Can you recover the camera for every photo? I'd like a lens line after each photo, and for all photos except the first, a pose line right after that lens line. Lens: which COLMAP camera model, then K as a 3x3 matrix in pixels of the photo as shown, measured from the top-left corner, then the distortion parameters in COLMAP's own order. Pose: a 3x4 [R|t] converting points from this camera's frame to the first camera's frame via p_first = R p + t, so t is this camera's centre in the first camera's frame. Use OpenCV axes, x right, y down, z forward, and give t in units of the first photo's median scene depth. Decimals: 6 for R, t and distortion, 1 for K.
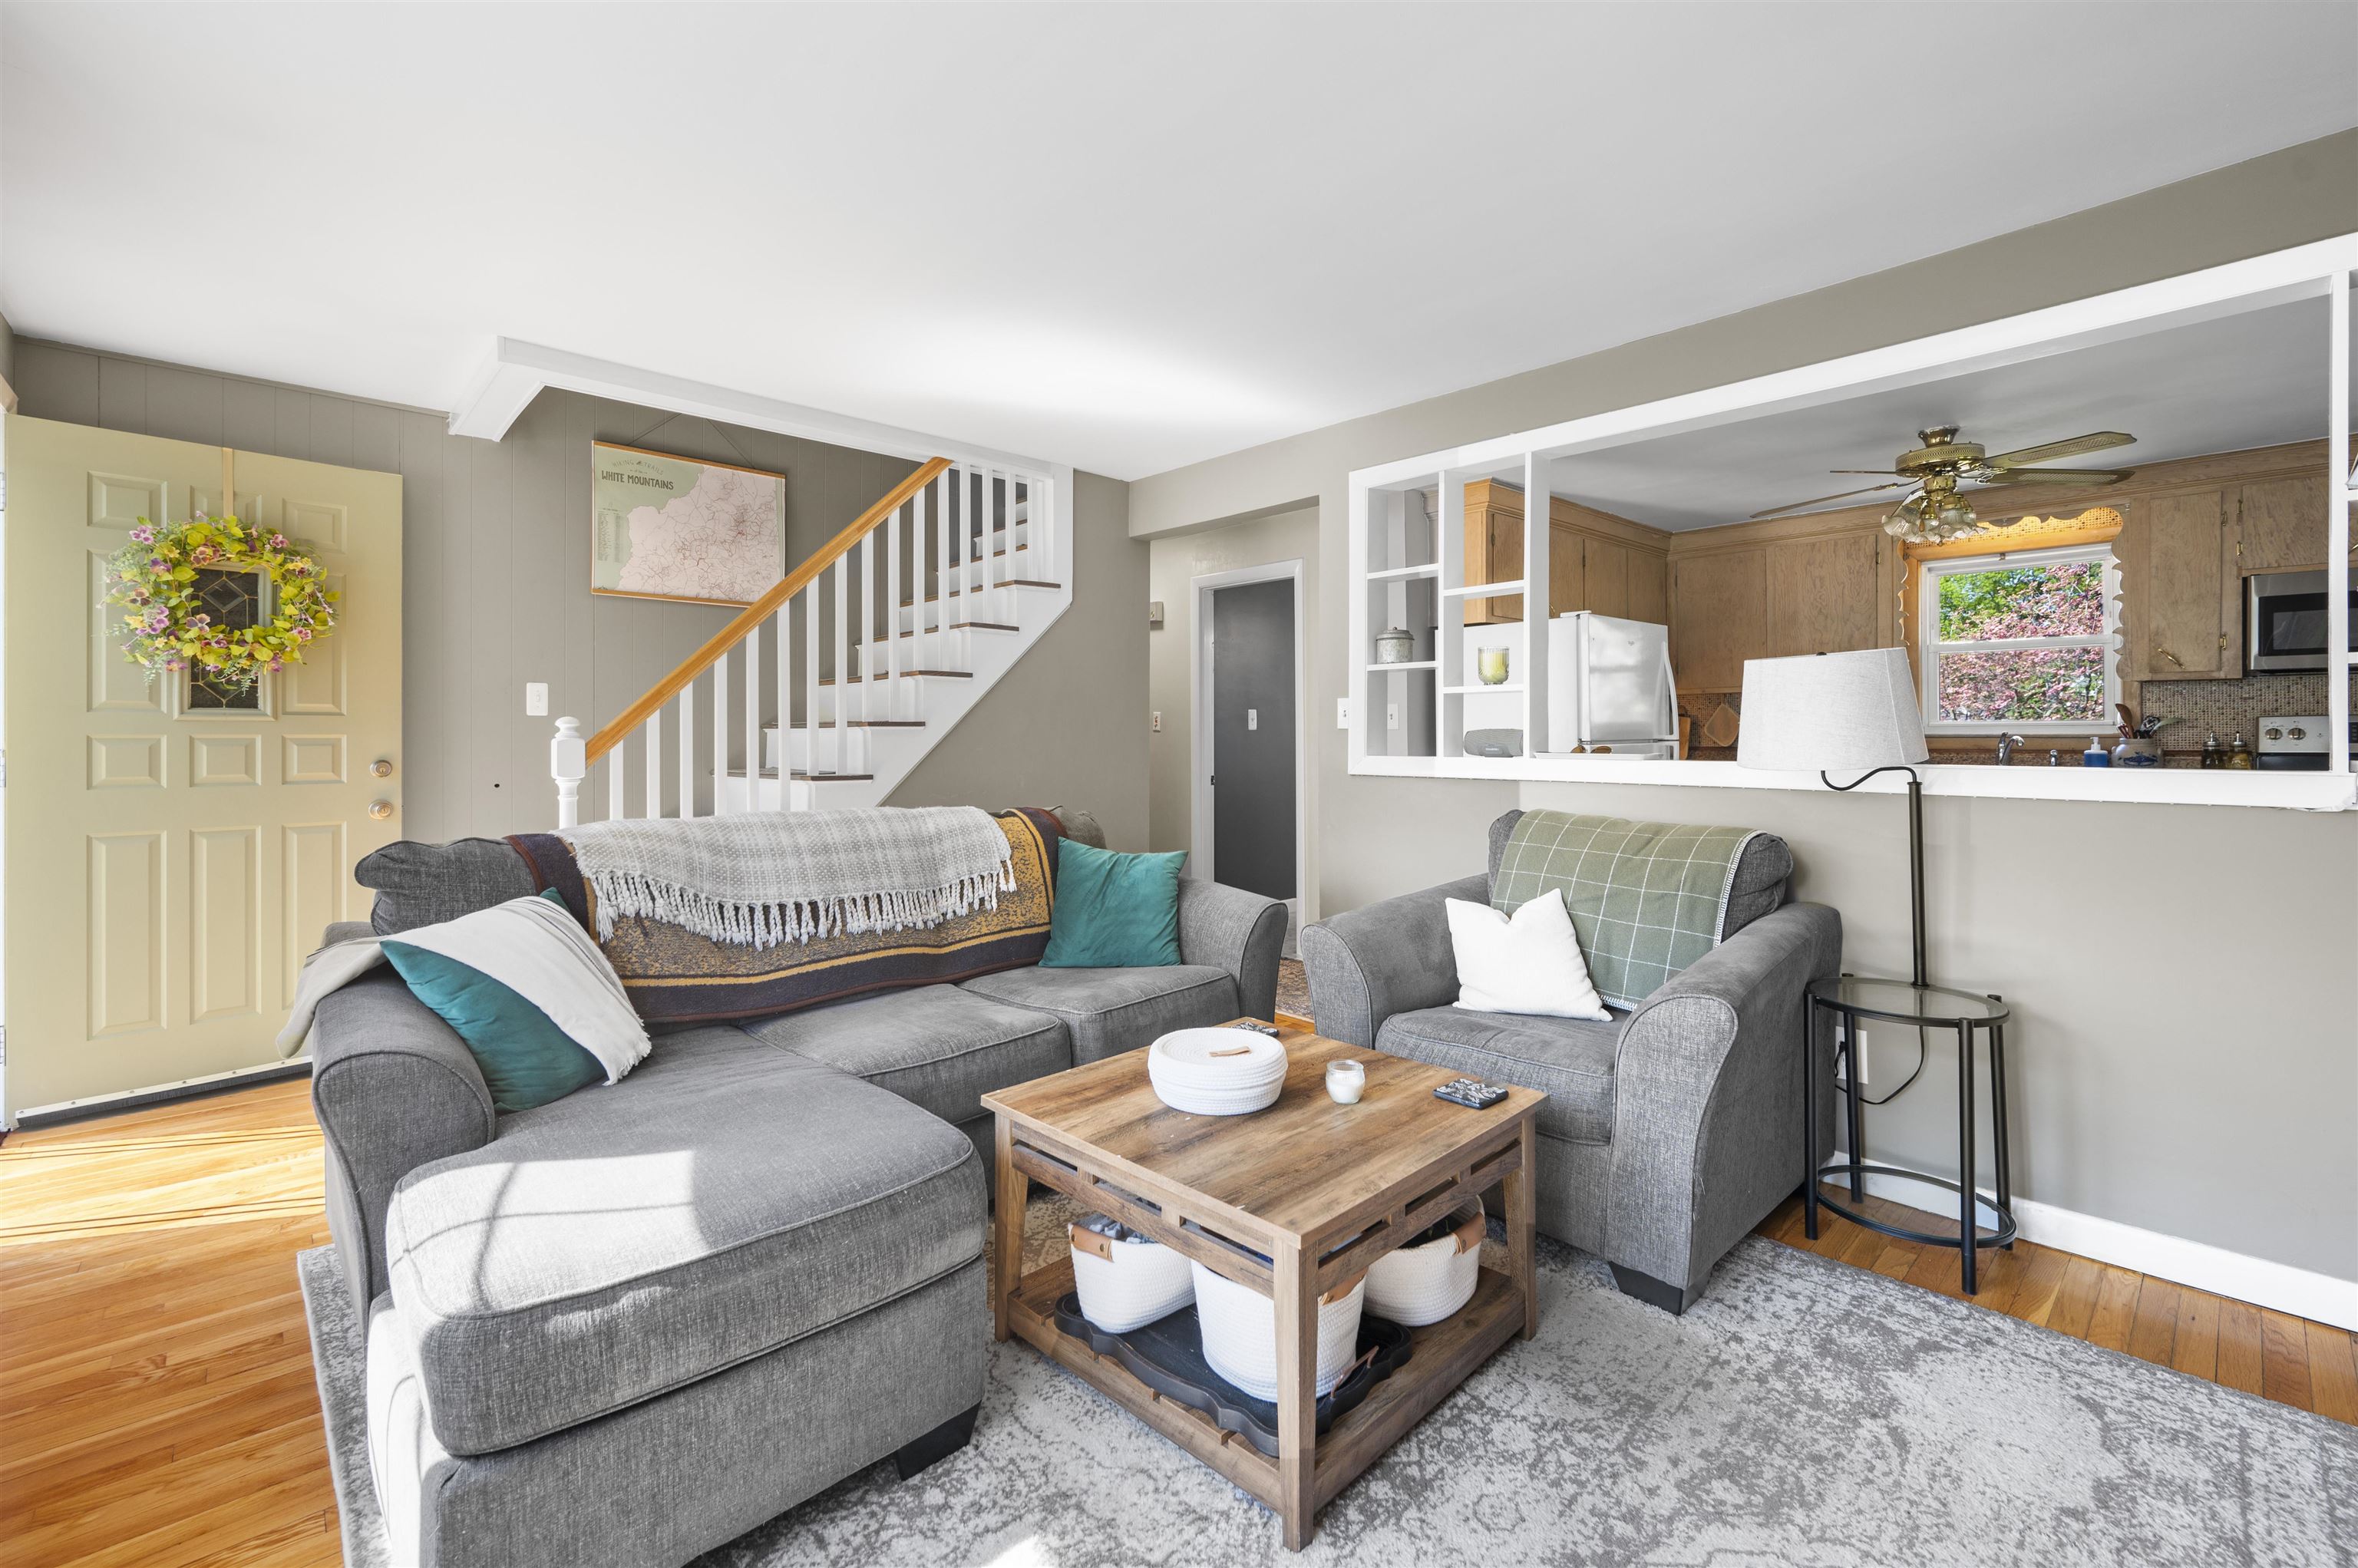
lens RADIAL K [[1015.2, 0, 1178.7], [0, 1015.2, 734.8], [0, 0, 1]] dist [-0.000290, 0.000292]
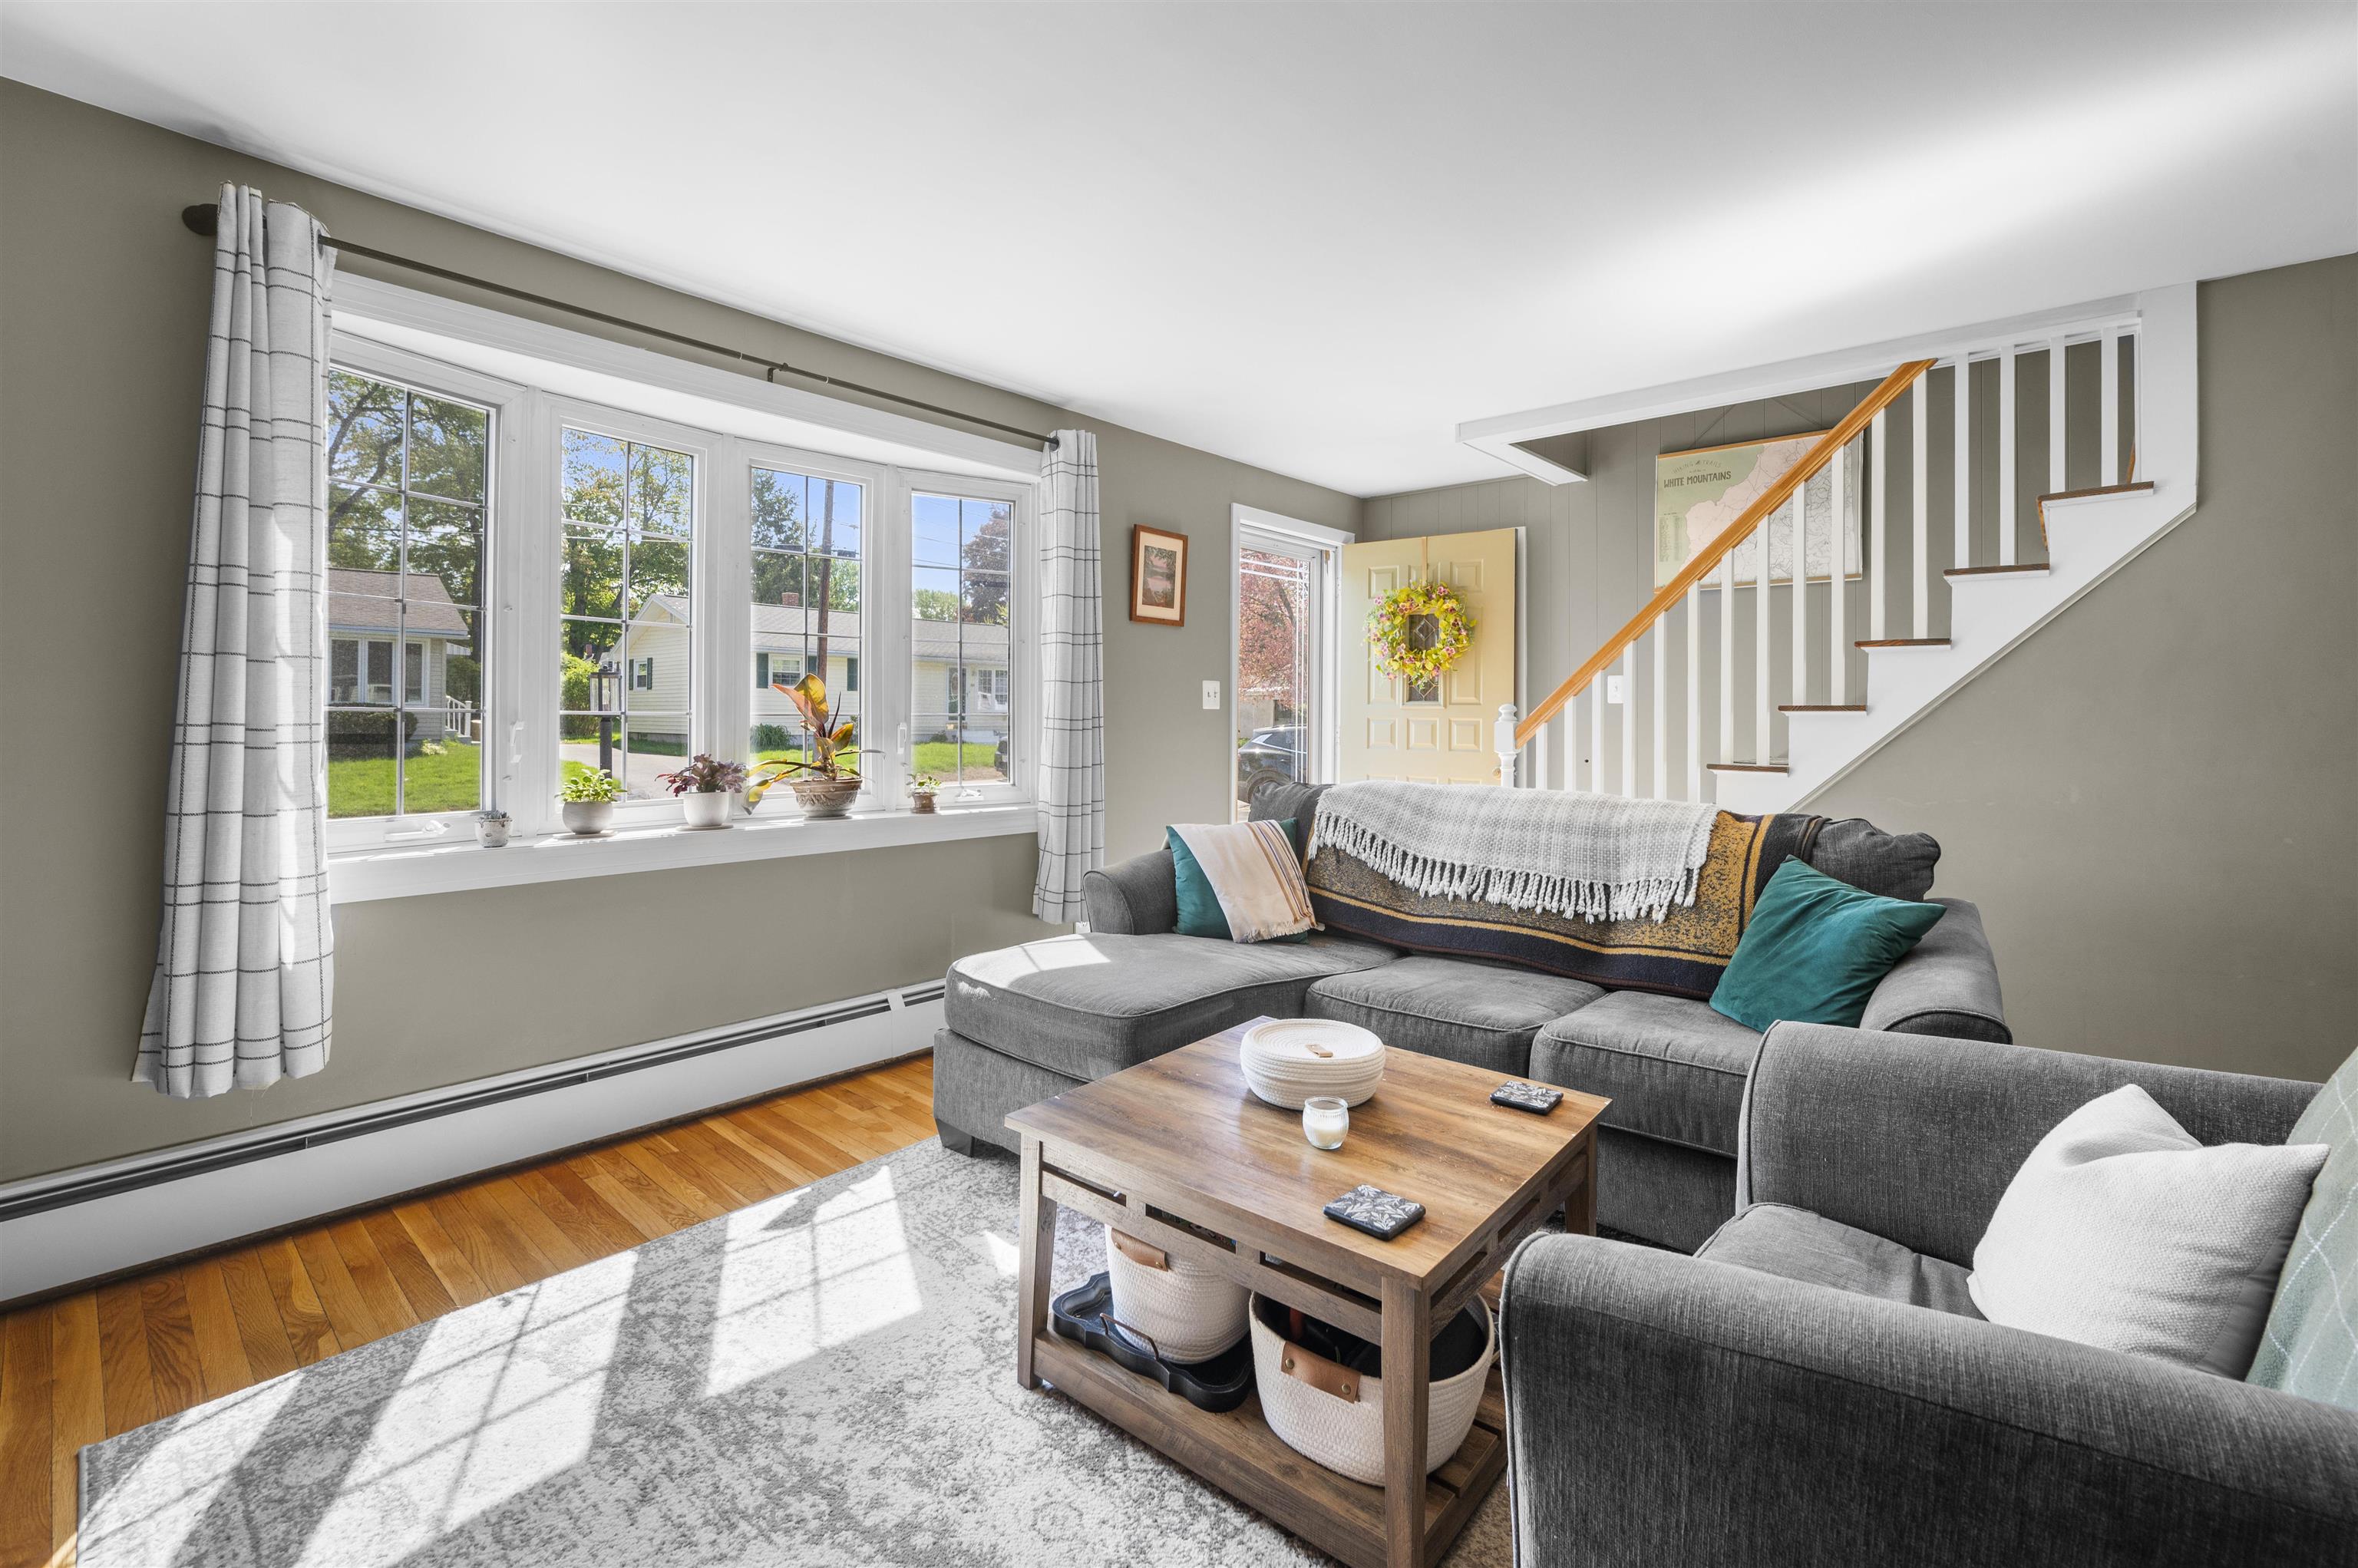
lens RADIAL K [[1012.9, 0, 1174.6], [0, 1012.9, 709.5], [0, 0, 1]] dist [-0.002448, -0.000406]
pose [[0.089056, -0.006154, -0.996008, 0.575363], [-0.009768, 0.999927, -0.007052, 0.001469], [0.995979, 0.010357, 0.088990, 0.456491]]
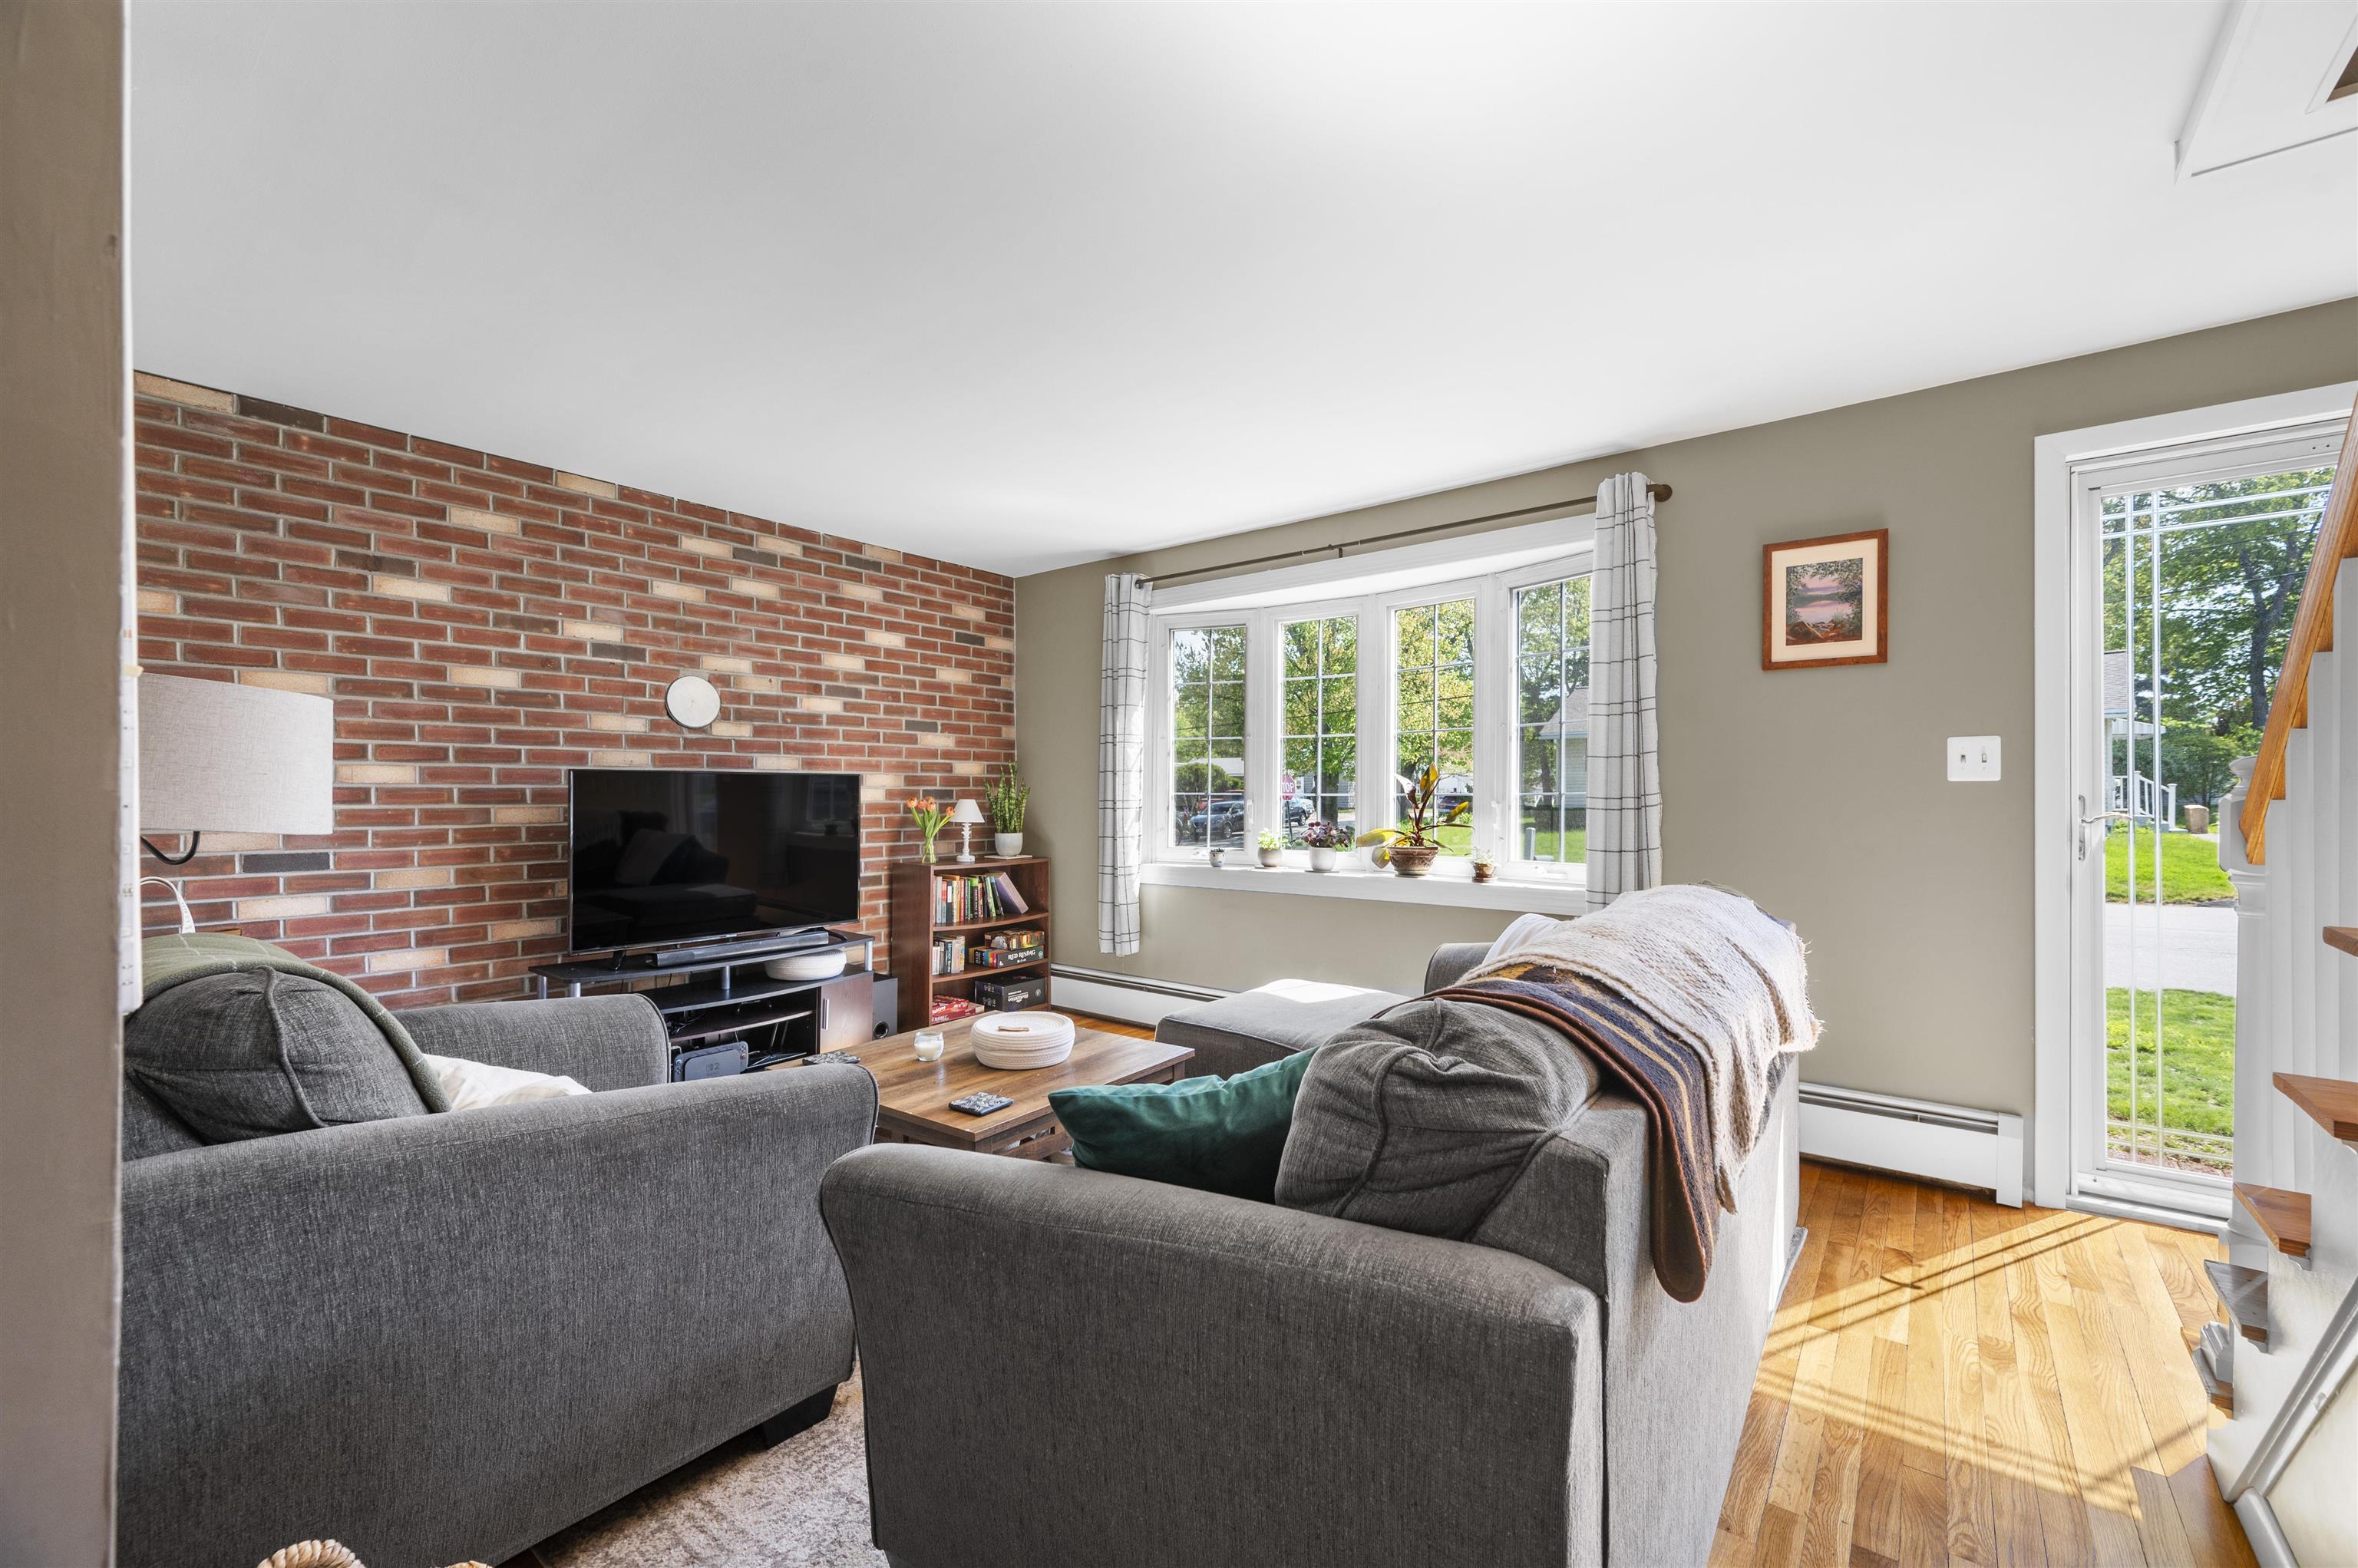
lens RADIAL K [[948.7, 0, 1186.4], [0, 948.7, 795.5], [0, 0, 1]] dist [-0.000318, -0.000268]
pose [[-0.988464, 0.000325, -0.151453, 0.012970], [0.000174, 0.999999, 0.001013, 0.002325], [0.151453, 0.000975, -0.988464, 1.323480]]
